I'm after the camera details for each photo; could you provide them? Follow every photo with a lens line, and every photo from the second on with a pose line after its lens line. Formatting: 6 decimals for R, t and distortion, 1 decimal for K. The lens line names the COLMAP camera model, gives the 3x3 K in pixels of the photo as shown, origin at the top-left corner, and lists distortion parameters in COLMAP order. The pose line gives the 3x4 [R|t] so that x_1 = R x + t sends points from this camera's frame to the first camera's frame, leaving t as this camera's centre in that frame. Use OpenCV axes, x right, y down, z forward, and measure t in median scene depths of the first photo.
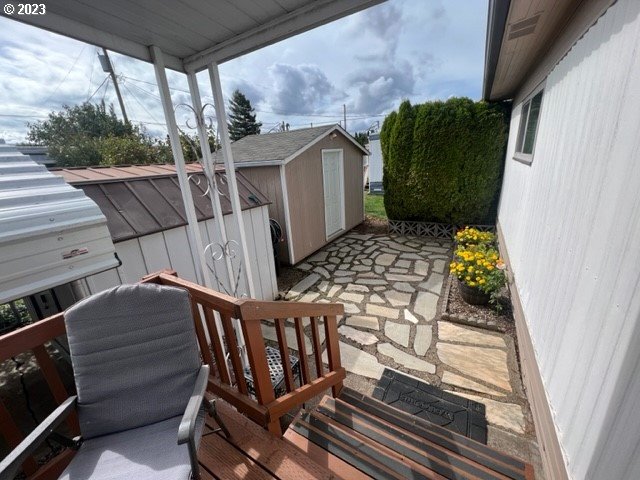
lens RADIAL K [[258.1, 0, 320.3], [0, 258.1, 238.4], [0, 0, 1]] dist [-0.000996, -0.000019]
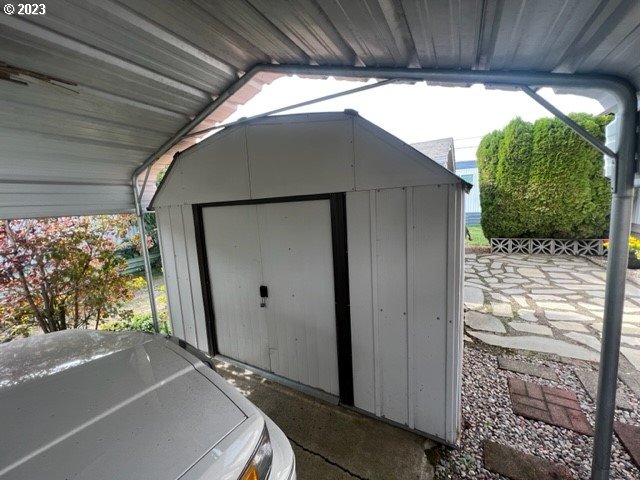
lens RADIAL K [[258.1, 0, 320.3], [0, 258.1, 238.4], [0, 0, 1]] dist [-0.000996, -0.000019]
pose [[0.999103, 0.002306, 0.042279, -0.567929], [0.005039, 0.984945, -0.172792, 0.125618], [-0.042041, 0.172850, 0.984050, 0.132652]]
